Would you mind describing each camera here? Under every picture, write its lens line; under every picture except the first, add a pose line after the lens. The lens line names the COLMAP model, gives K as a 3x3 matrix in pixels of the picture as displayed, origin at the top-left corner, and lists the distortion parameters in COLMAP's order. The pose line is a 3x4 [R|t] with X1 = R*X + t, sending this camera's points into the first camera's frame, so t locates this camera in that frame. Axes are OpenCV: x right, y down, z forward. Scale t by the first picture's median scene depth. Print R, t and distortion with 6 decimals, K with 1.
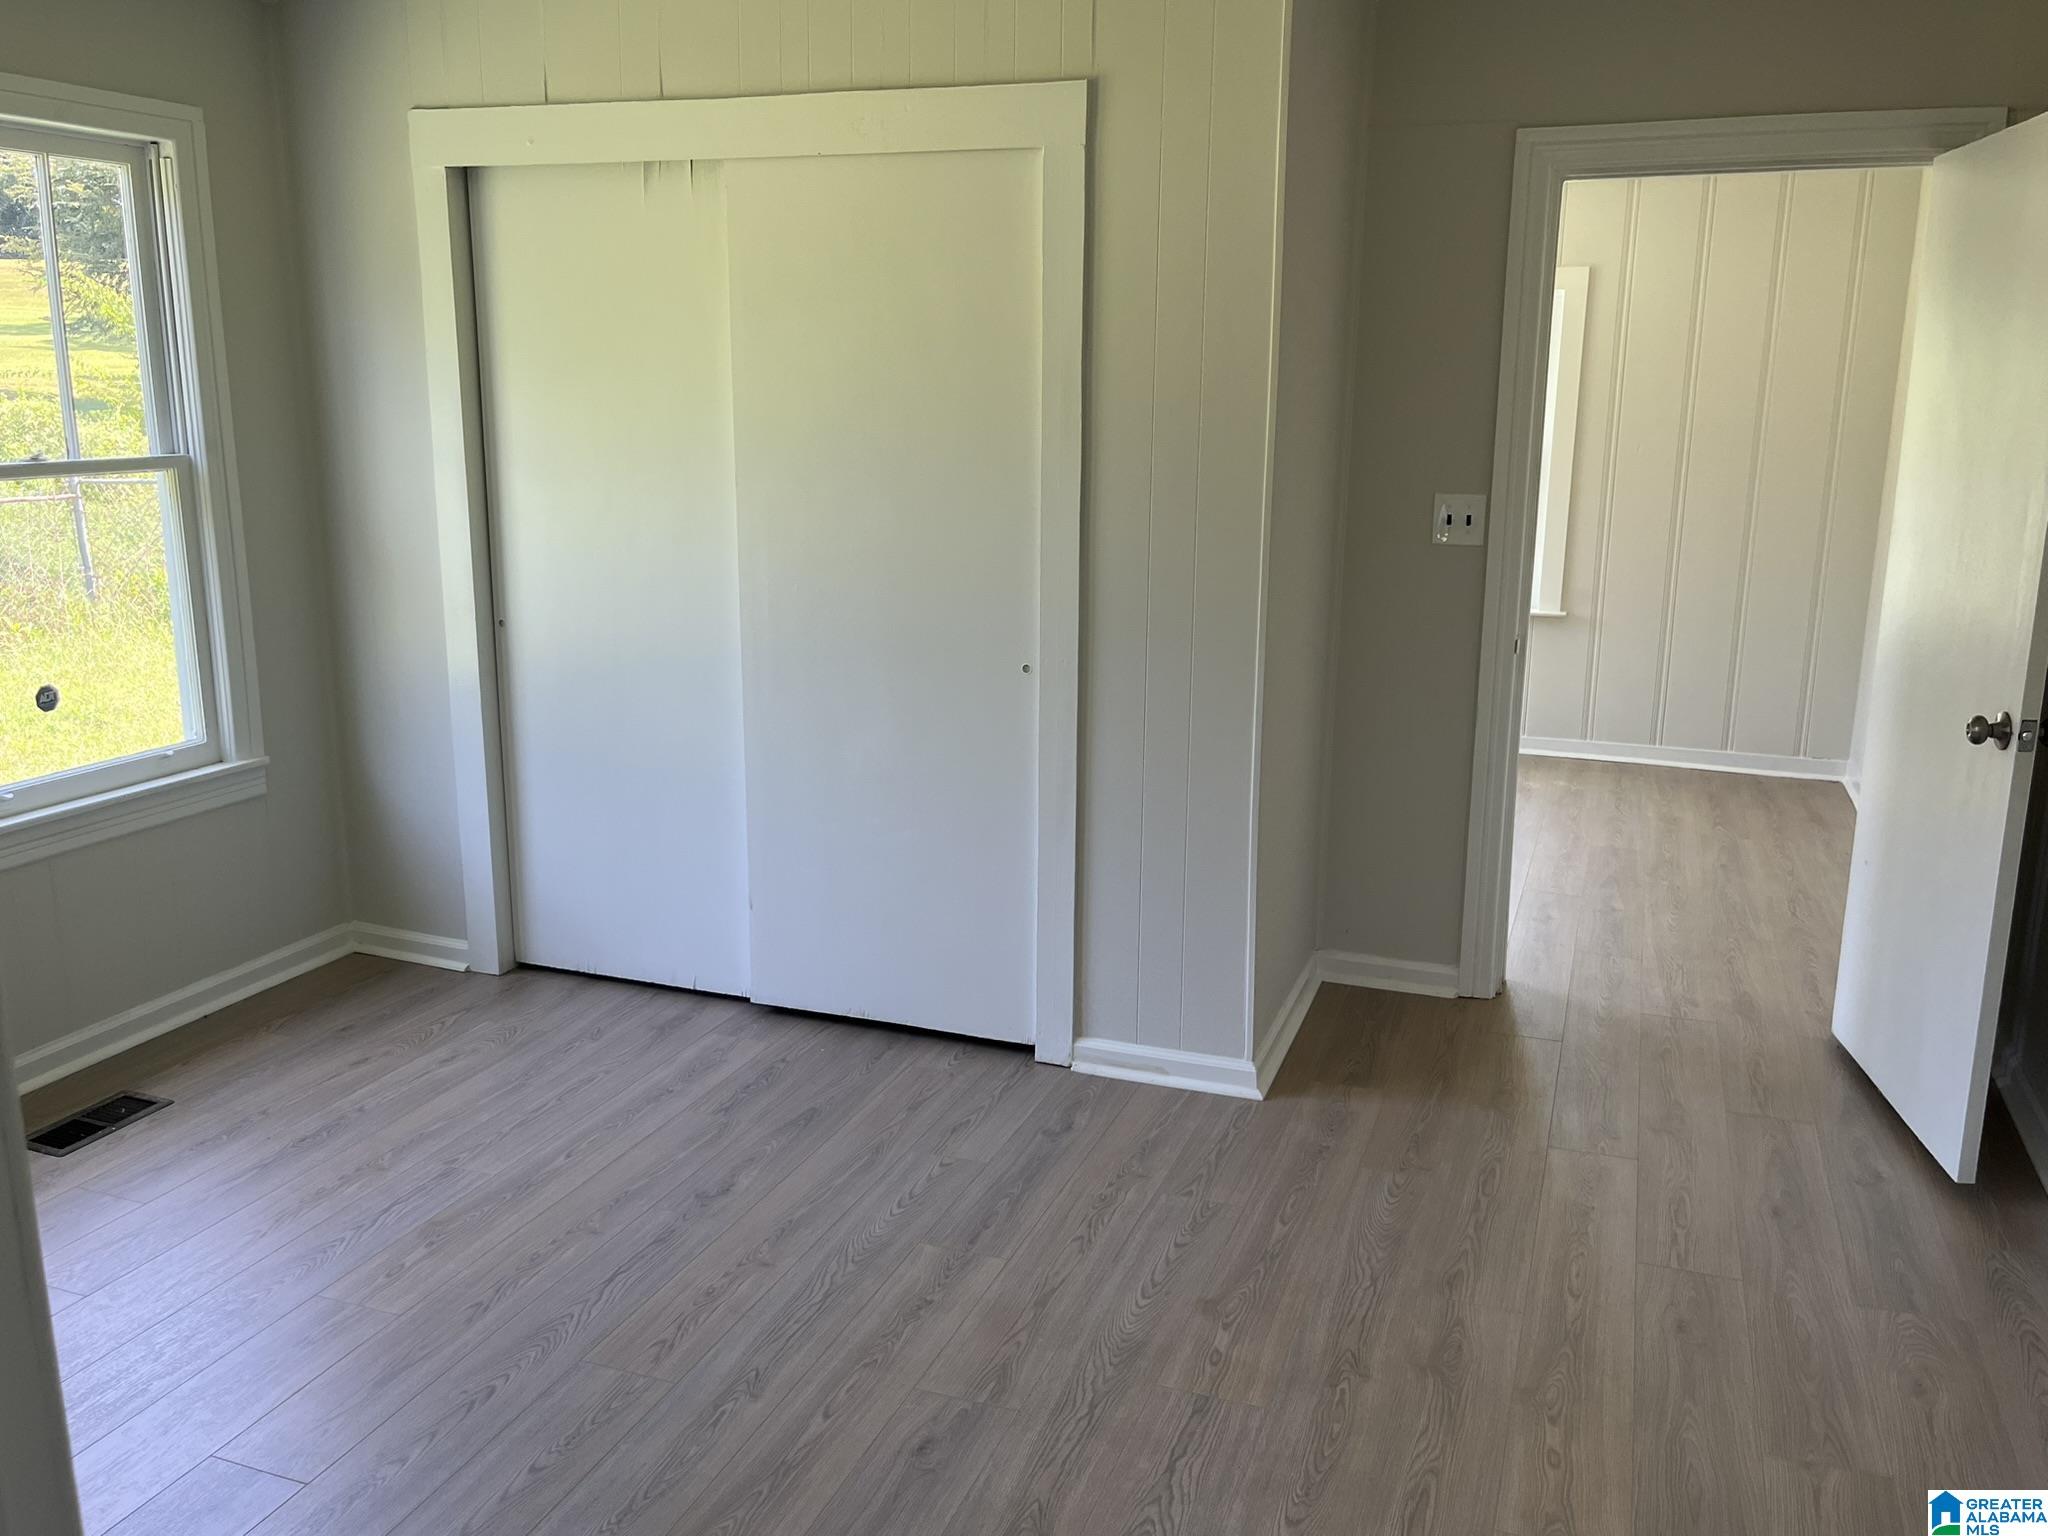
lens RADIAL K [[1687.8, 0, 1010.0], [0, 1687.8, 781.3], [0, 0, 1]] dist [0.052198, -0.071182]
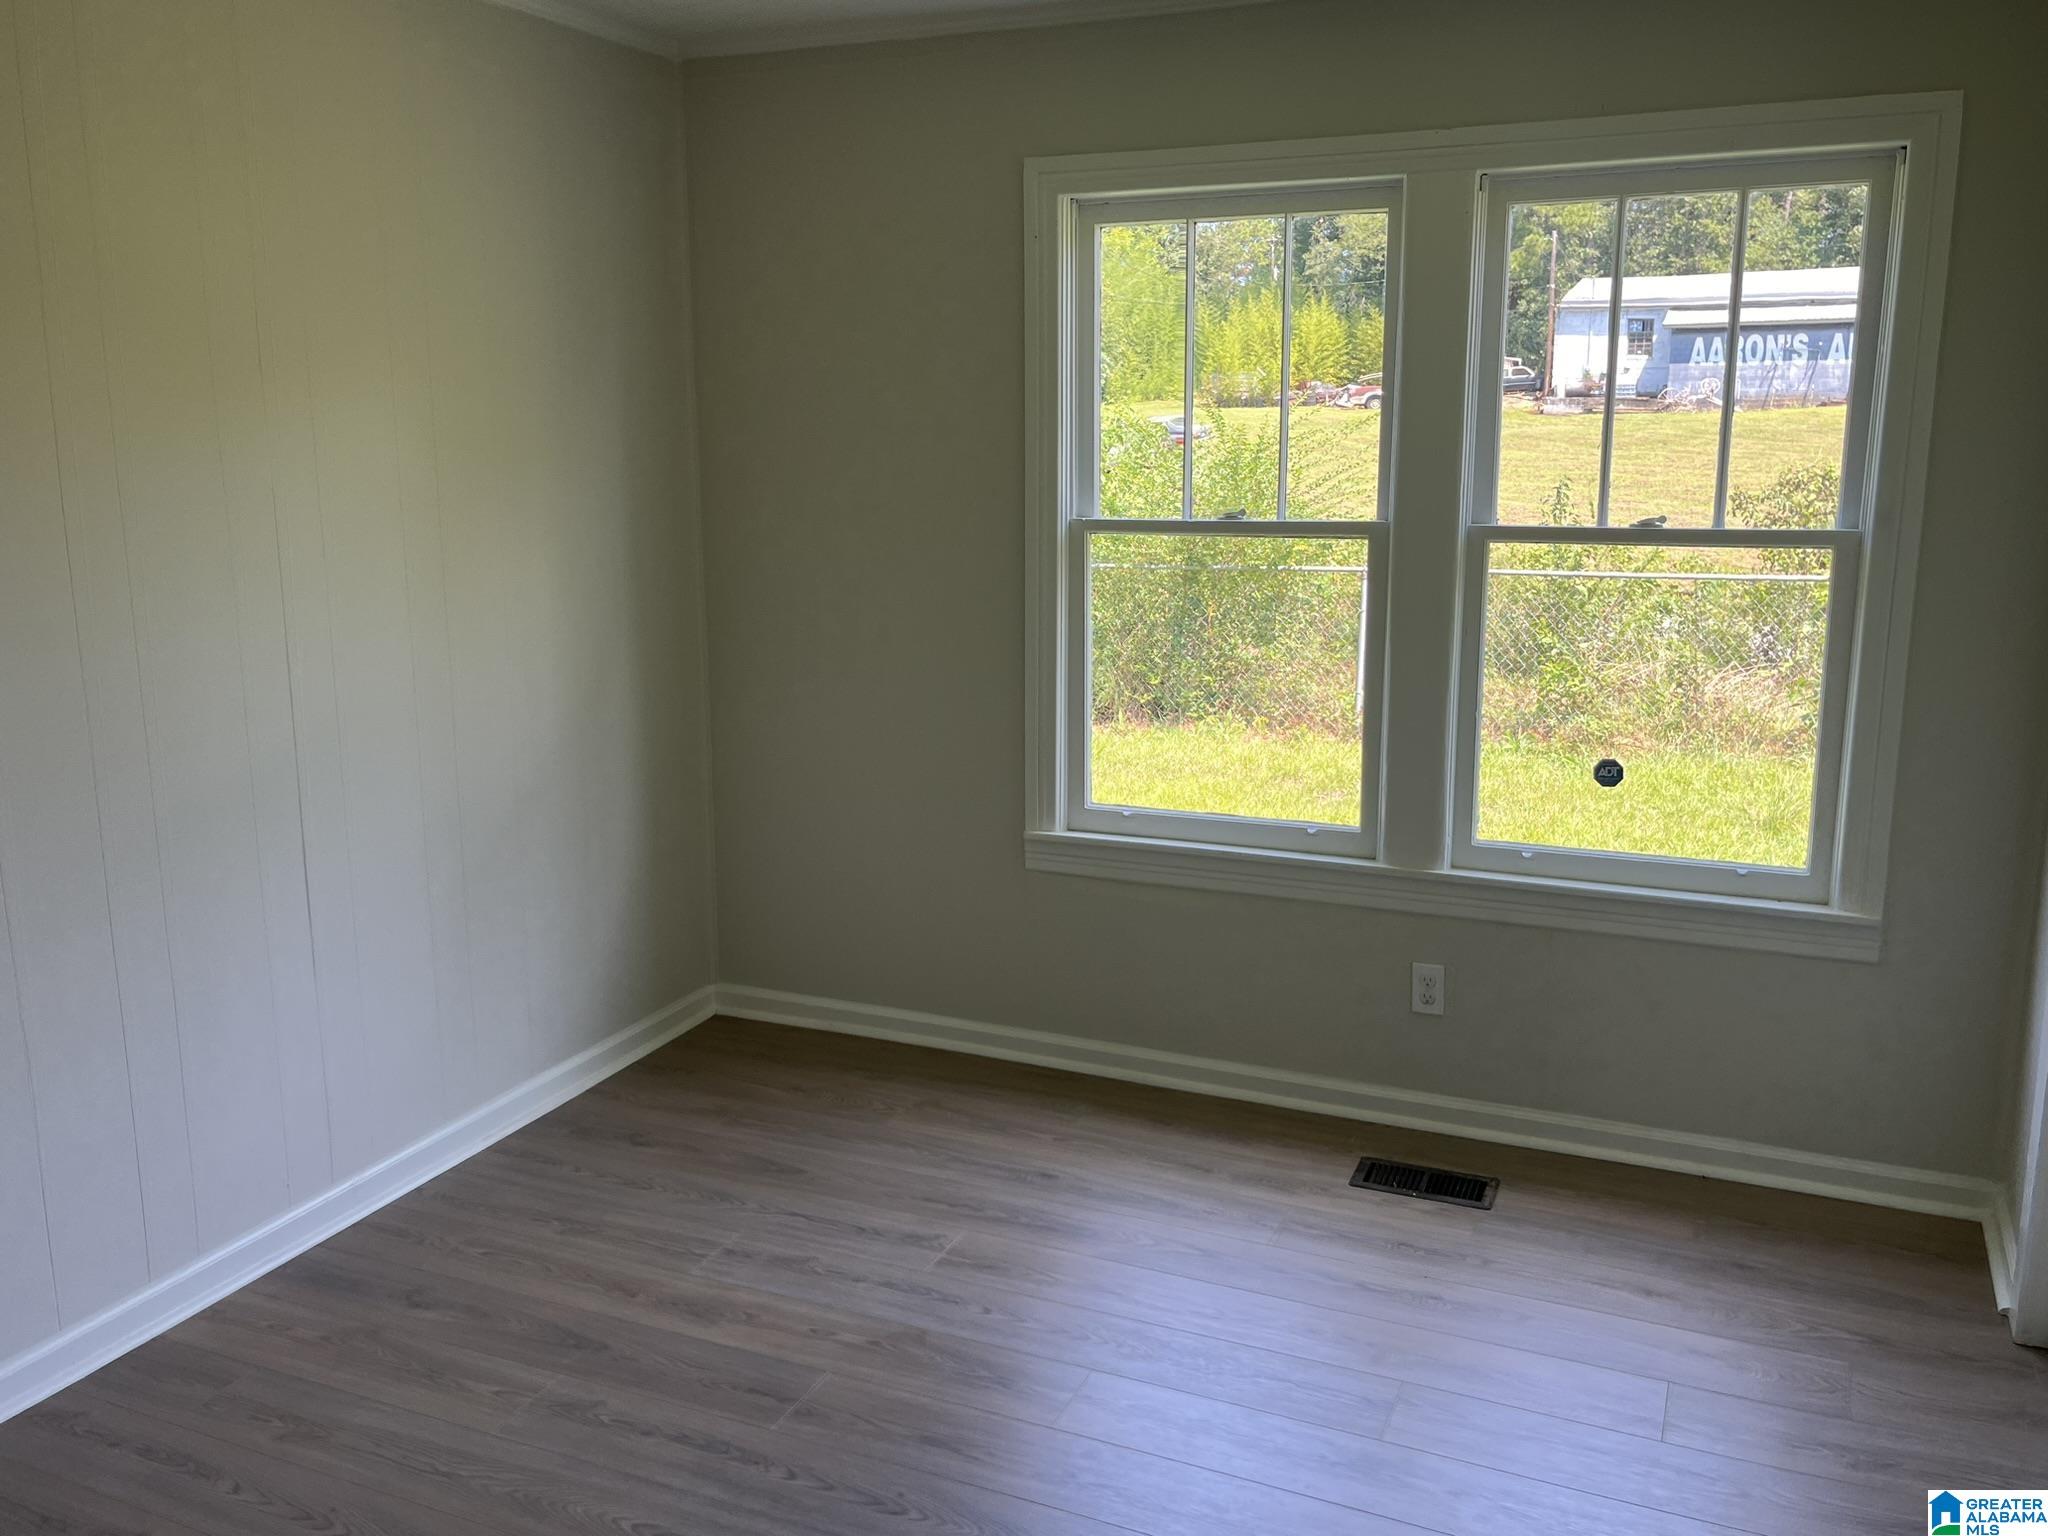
lens RADIAL K [[1687.8, 0, 1030.4], [0, 1687.8, 754.1], [0, 0, 1]] dist [0.052198, -0.071182]
pose [[-0.075923, 0.192633, -0.978329, 0.383622], [-0.213353, 0.955299, 0.204655, -0.183673], [0.974021, 0.224267, -0.031430, 0.710807]]
